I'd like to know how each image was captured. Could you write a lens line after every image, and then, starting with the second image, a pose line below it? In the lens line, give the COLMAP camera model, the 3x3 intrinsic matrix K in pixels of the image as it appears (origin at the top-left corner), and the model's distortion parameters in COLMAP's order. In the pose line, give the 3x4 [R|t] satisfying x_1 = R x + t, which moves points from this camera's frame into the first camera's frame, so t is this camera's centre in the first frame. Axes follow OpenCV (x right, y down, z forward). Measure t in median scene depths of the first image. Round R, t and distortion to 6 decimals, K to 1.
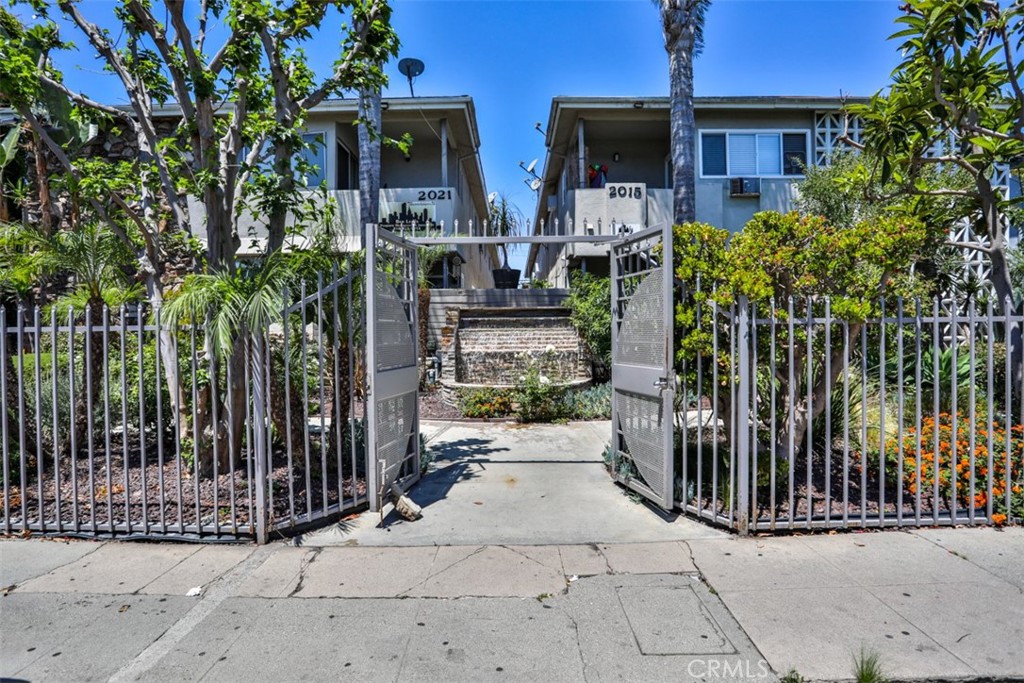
lens RADIAL K [[514.2, 0, 512.0], [0, 514.2, 341.5], [0, 0, 1]] dist [-0.048904, -0.000253]
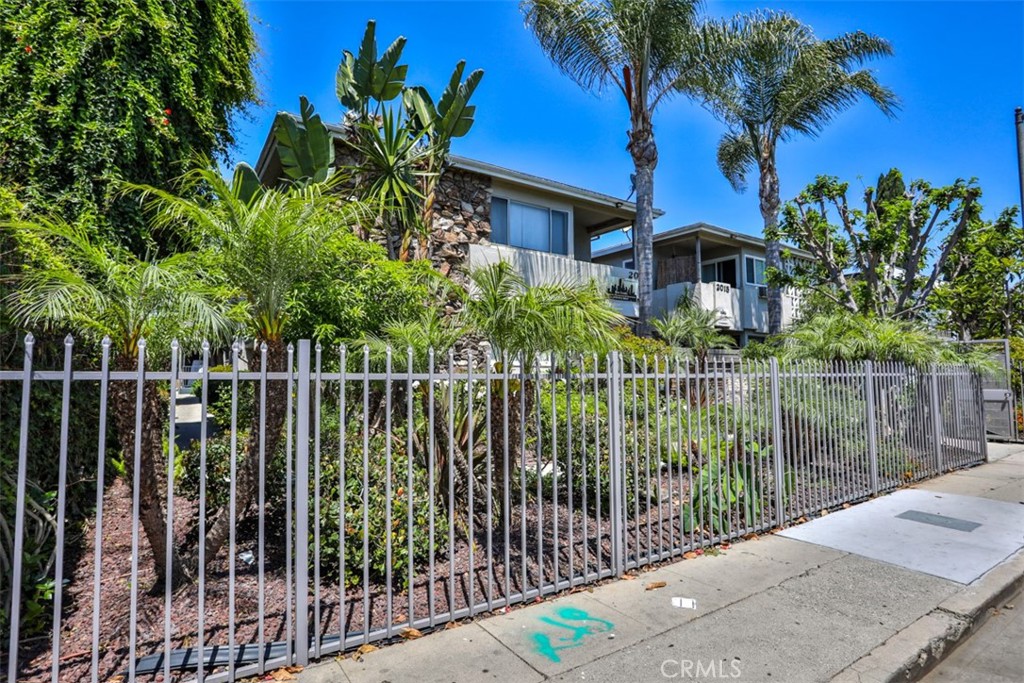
lens RADIAL K [[514.2, 0, 512.0], [0, 514.2, 341.5], [0, 0, 1]] dist [-0.048904, -0.000253]
pose [[0.831240, 0.045702, 0.554033, -1.168597], [-0.008861, 0.997578, -0.068994, -0.014479], [-0.555844, 0.052442, 0.829631, 0.064387]]
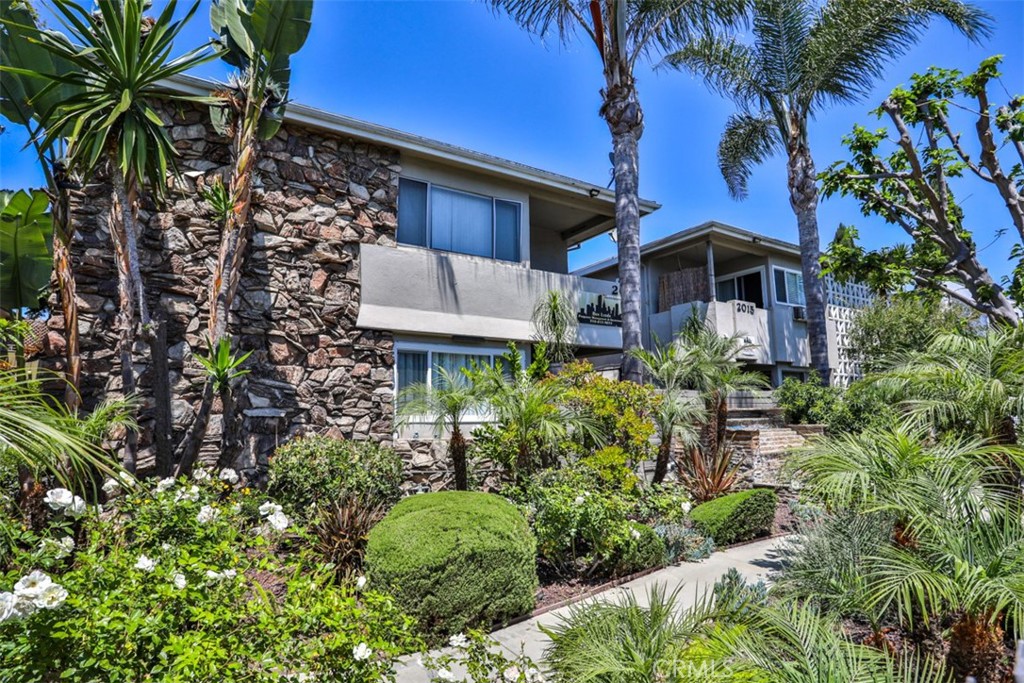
lens RADIAL K [[514.2, 0, 512.0], [0, 514.2, 341.5], [0, 0, 1]] dist [-0.048904, -0.000253]
pose [[0.853741, 0.071141, 0.515816, -0.833247], [0.001699, 0.990237, -0.139386, -0.052859], [-0.520696, 0.119875, 0.845284, 0.289825]]
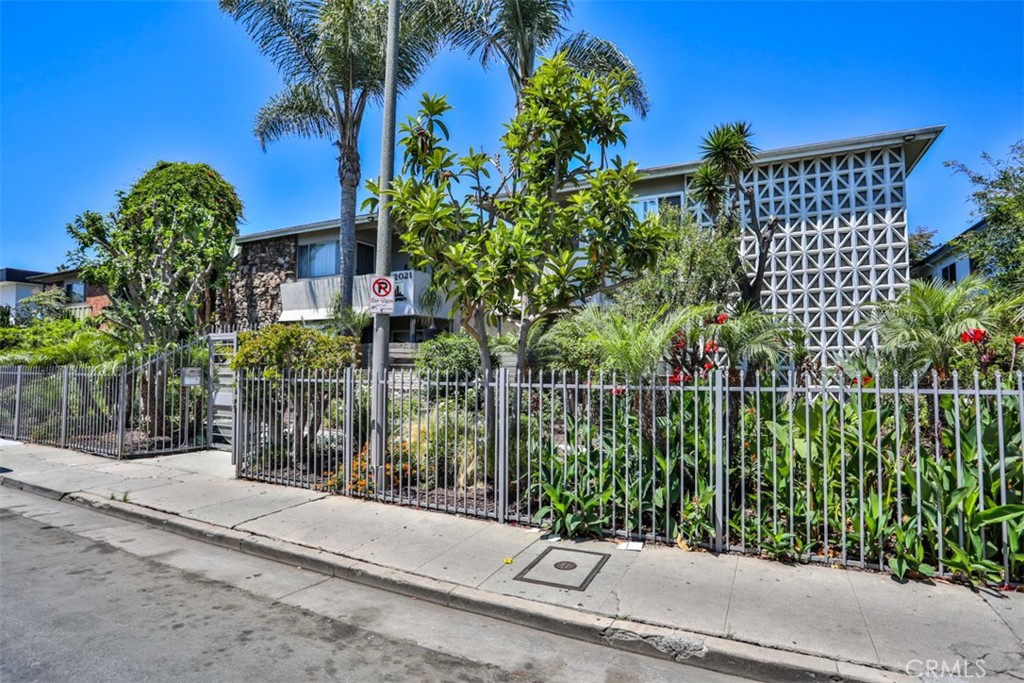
lens RADIAL K [[514.2, 0, 512.0], [0, 514.2, 341.5], [0, 0, 1]] dist [-0.048904, -0.000253]
pose [[0.904337, -0.010814, -0.426682, 0.741117], [-0.008316, 0.999043, -0.042944, -0.042761], [0.426738, 0.042384, 0.903381, -0.165506]]
